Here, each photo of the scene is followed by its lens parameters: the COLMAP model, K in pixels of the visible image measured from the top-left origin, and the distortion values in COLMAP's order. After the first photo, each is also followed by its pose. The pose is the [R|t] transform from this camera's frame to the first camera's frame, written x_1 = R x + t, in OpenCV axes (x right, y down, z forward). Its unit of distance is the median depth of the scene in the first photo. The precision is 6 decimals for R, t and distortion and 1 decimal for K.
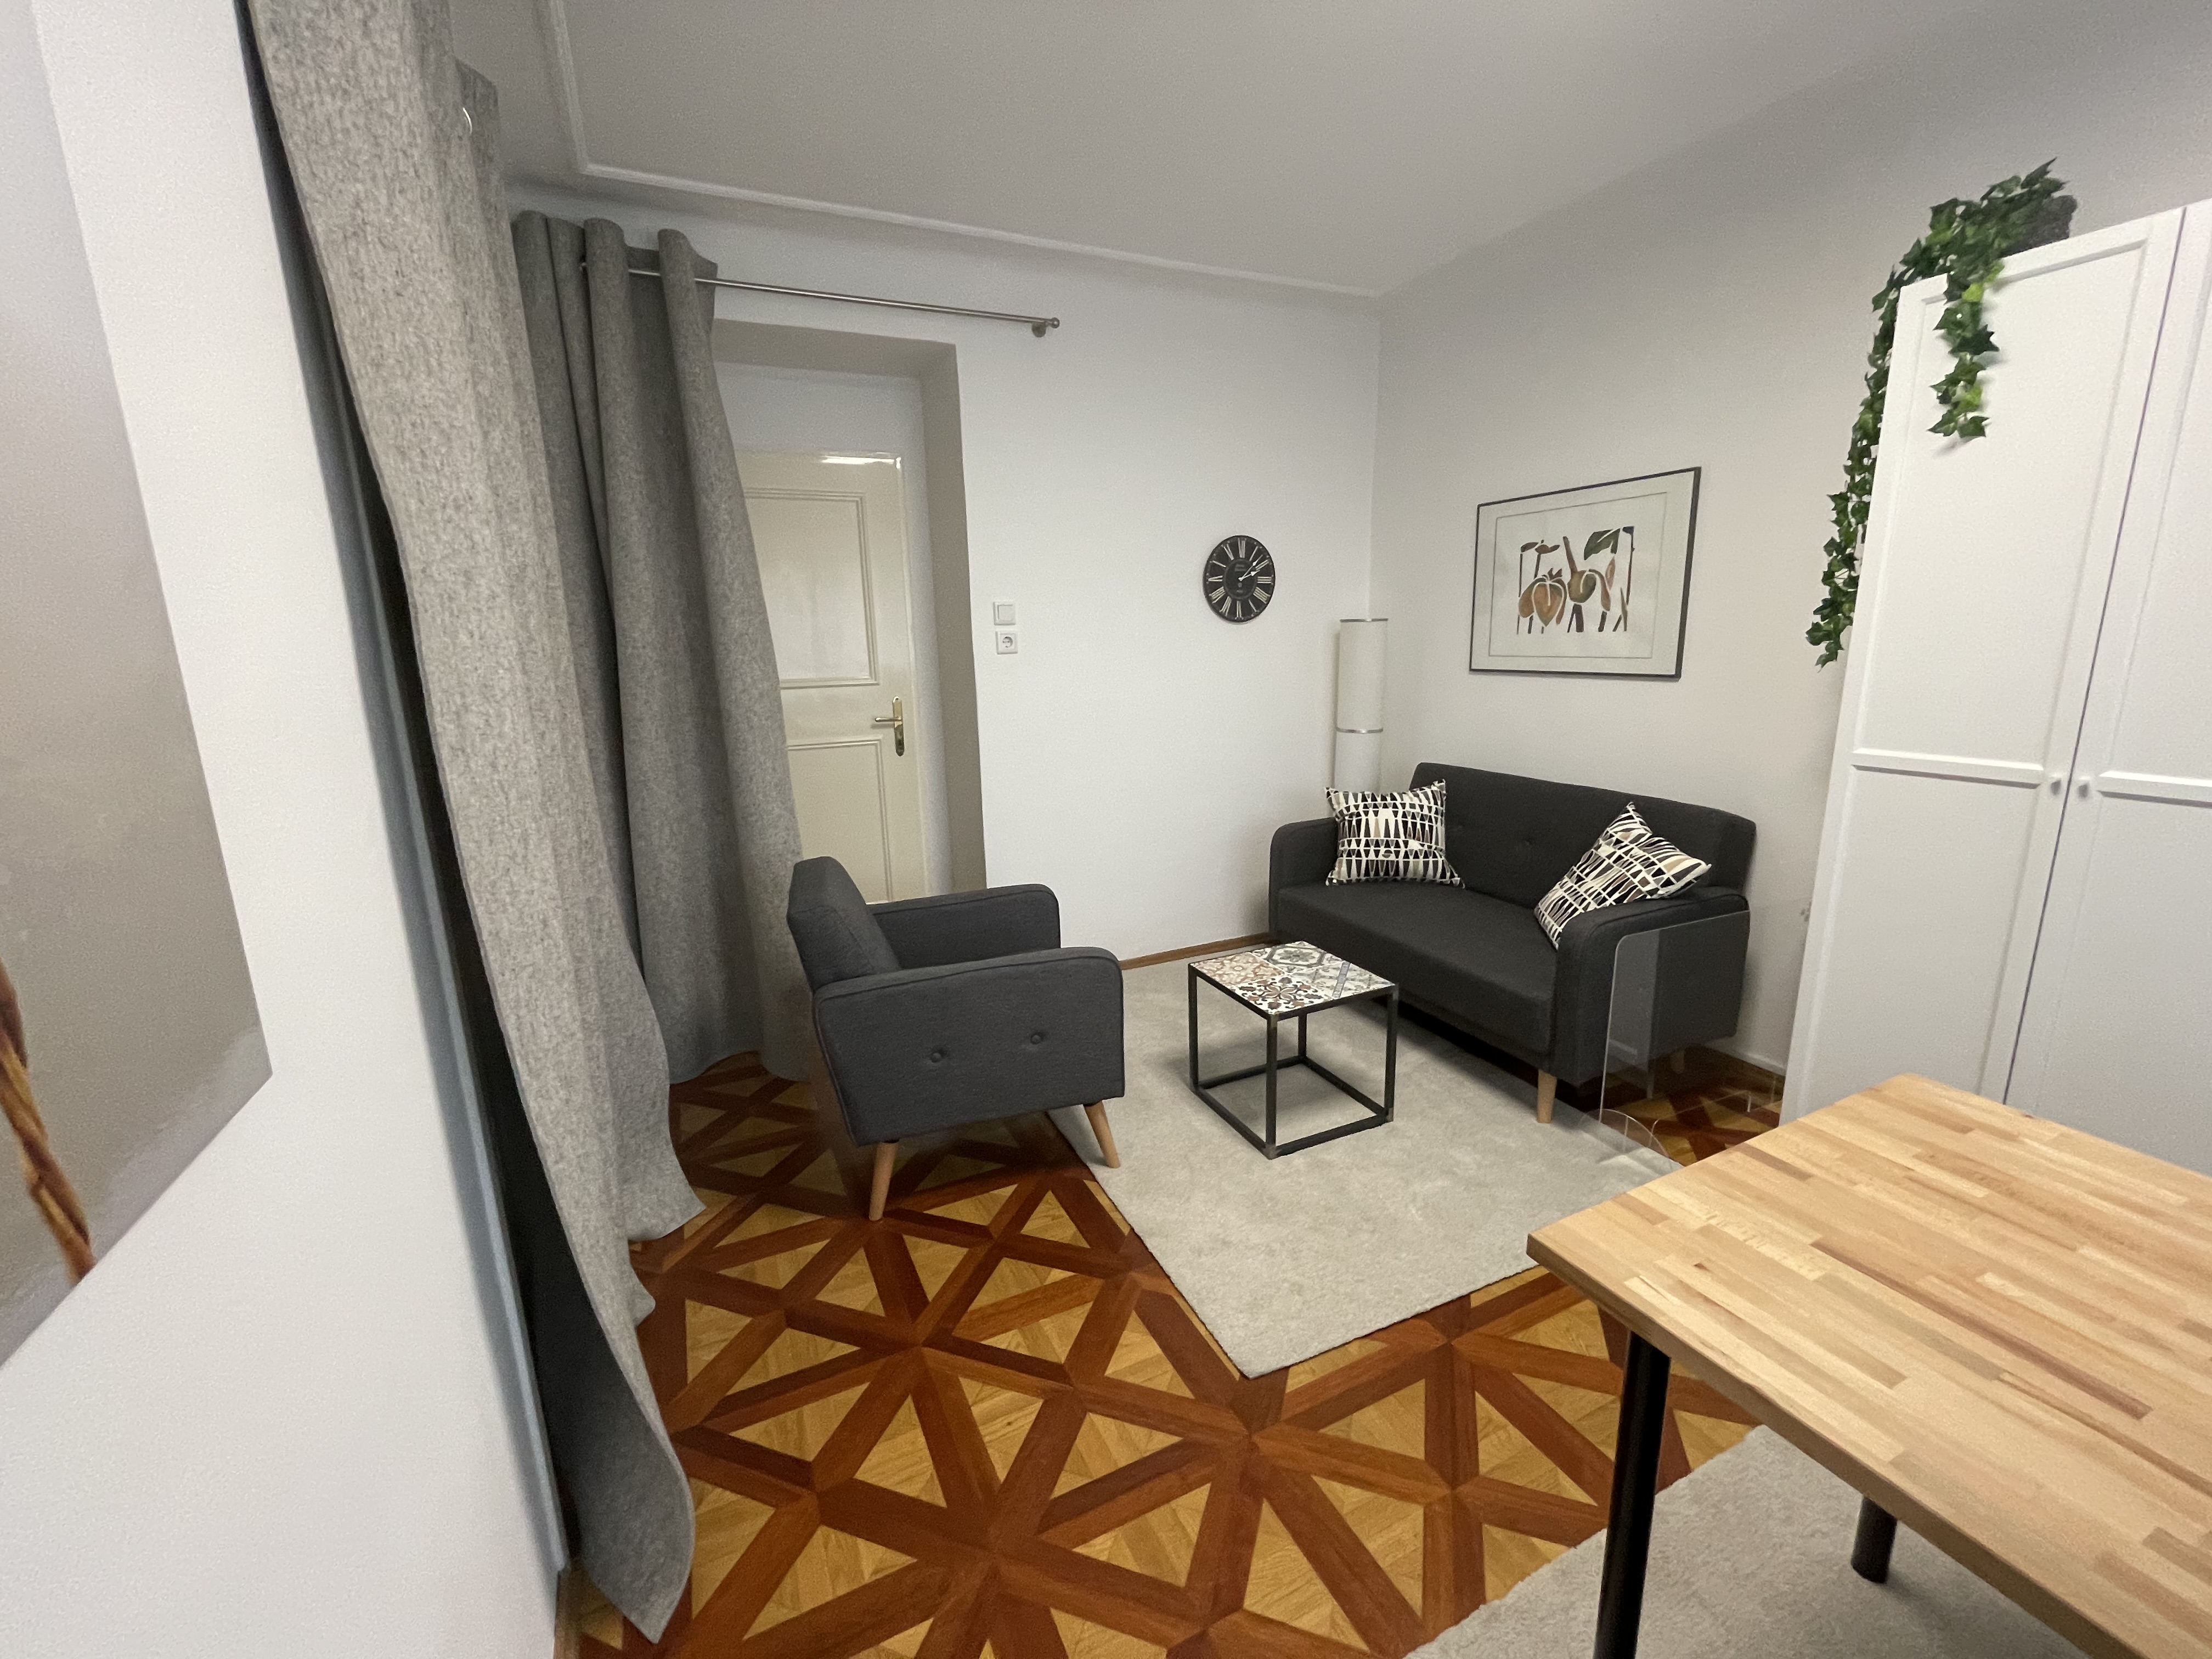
lens RADIAL K [[908.0, 0, 1106.0], [0, 908.0, 829.5], [0, 0, 1]] dist [-0.001035, 0.000168]
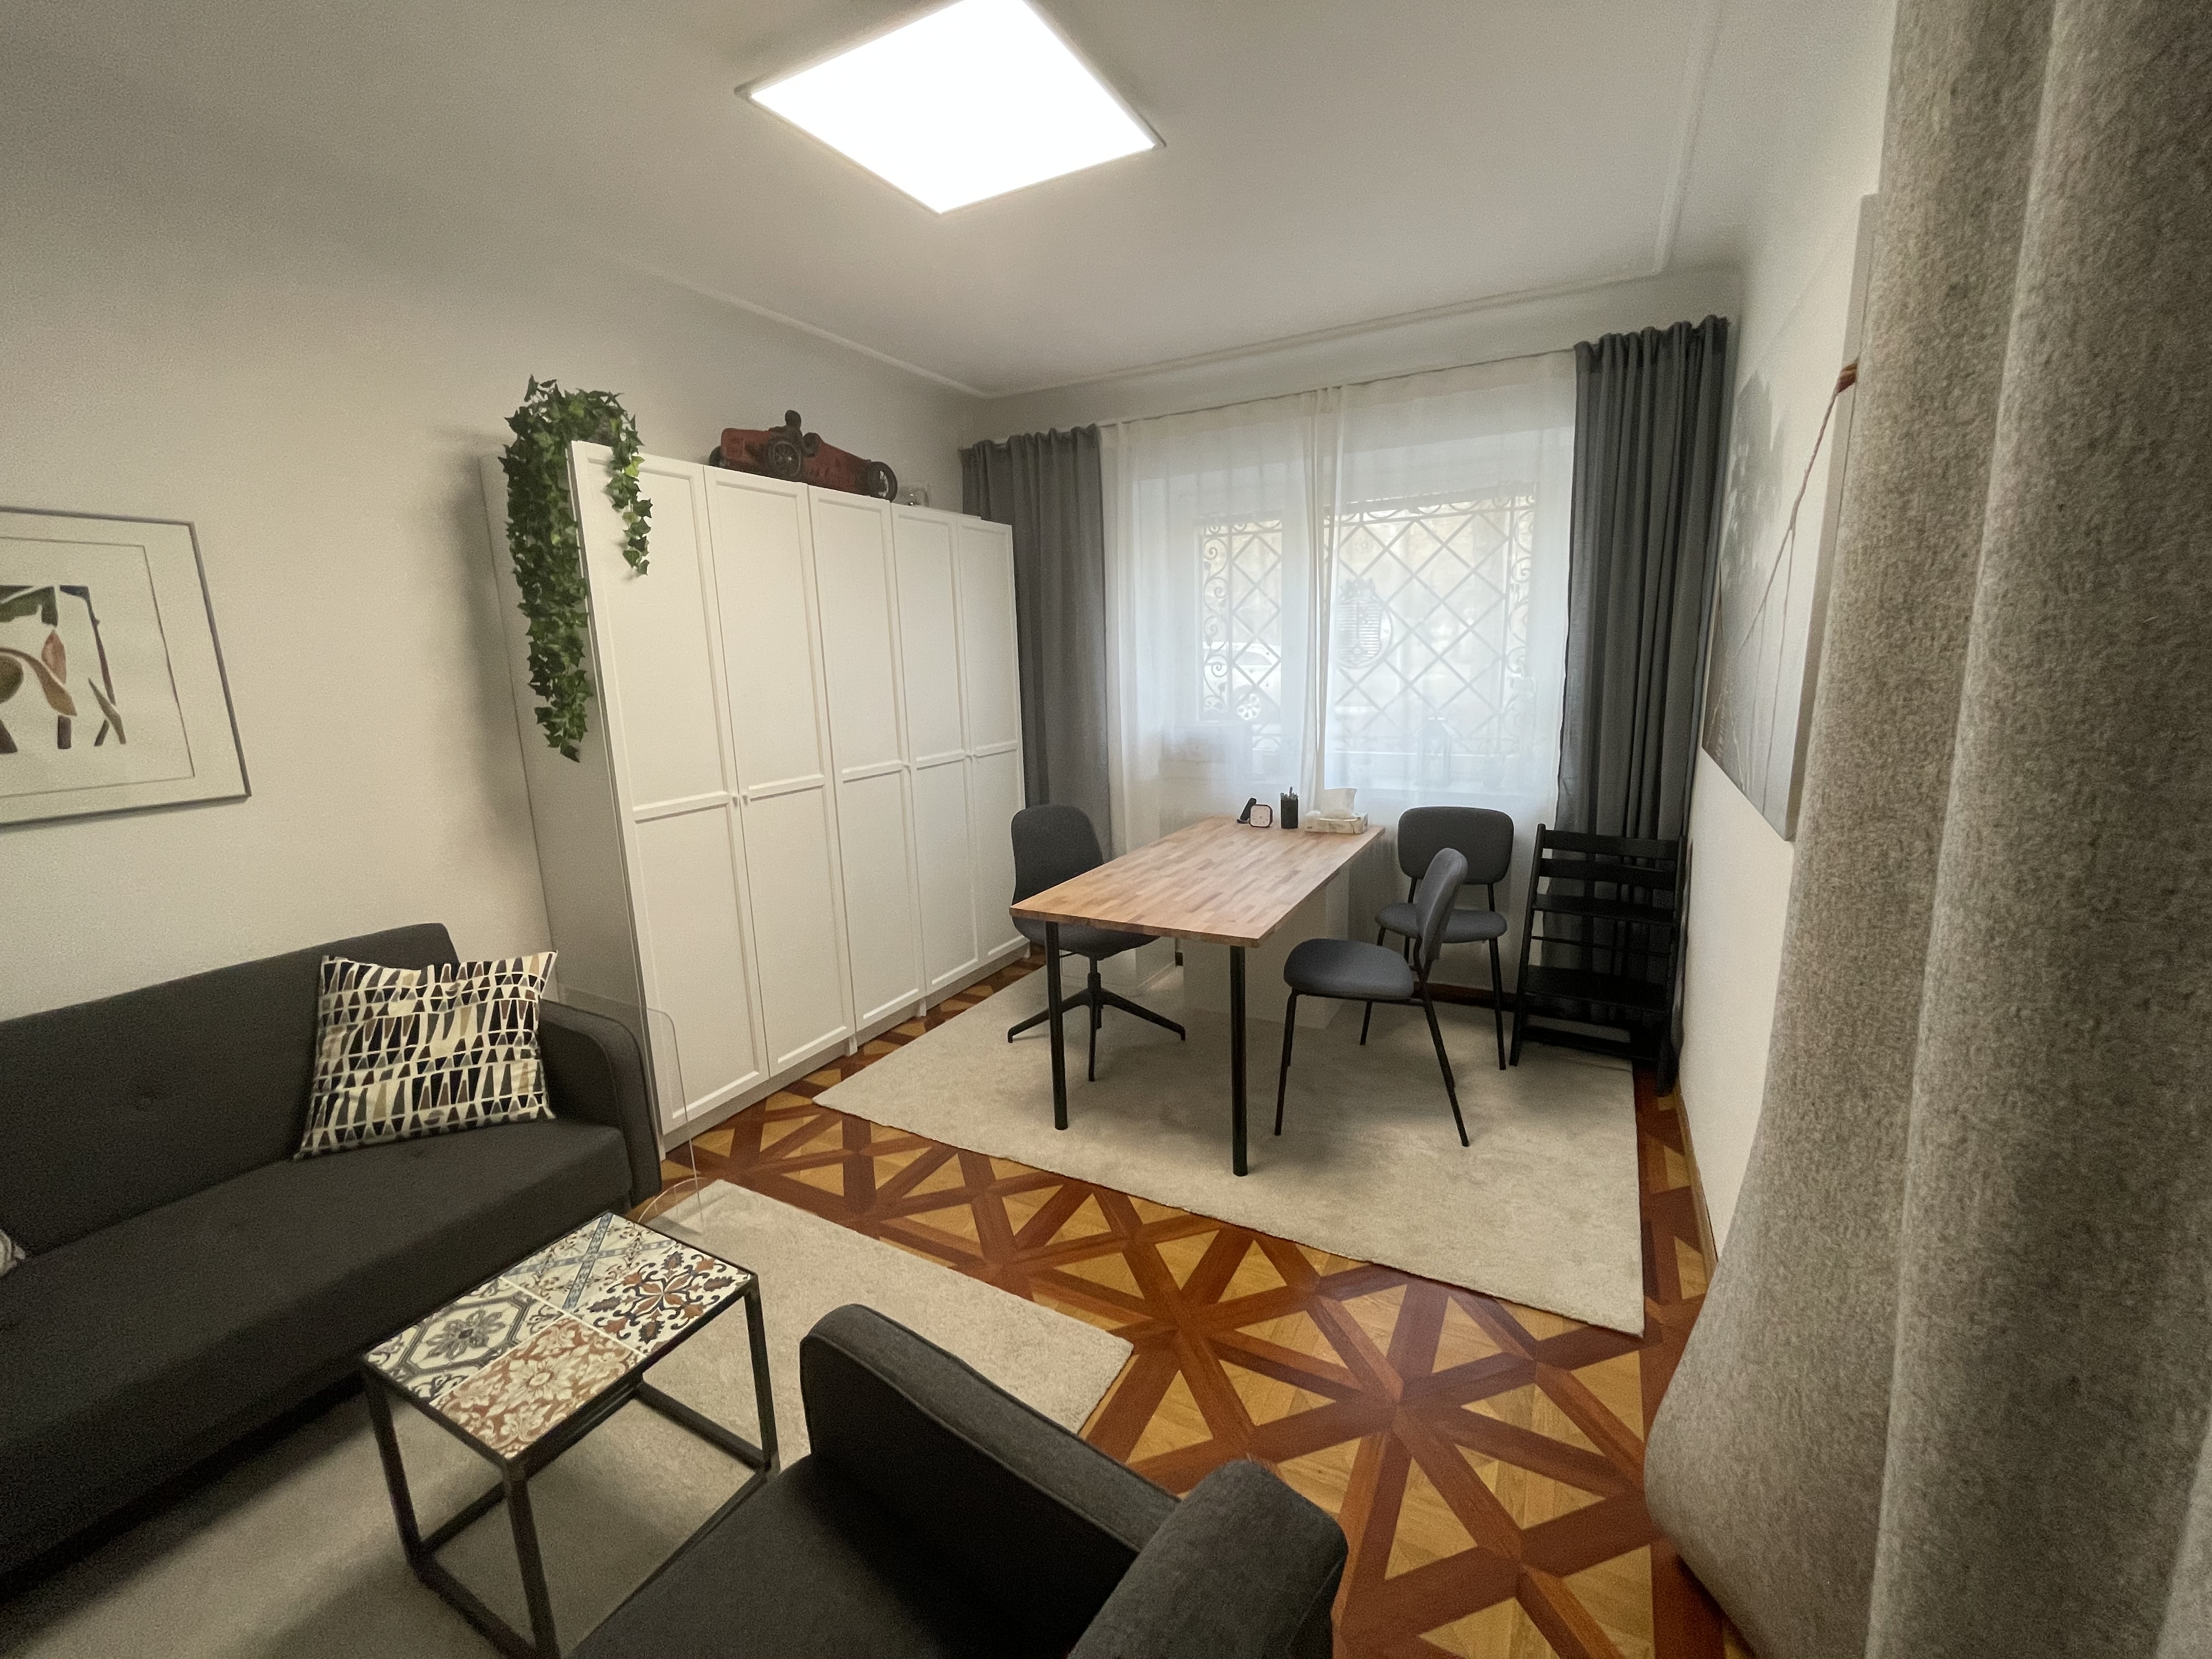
lens RADIAL K [[908.0, 0, 1106.0], [0, 908.0, 829.5], [0, 0, 1]] dist [-0.001035, 0.000168]
pose [[-0.597617, -0.113536, 0.793703, -0.451874], [0.214138, 0.931362, 0.294463, -0.238672], [-0.772657, 0.345938, -0.532285, 0.971842]]
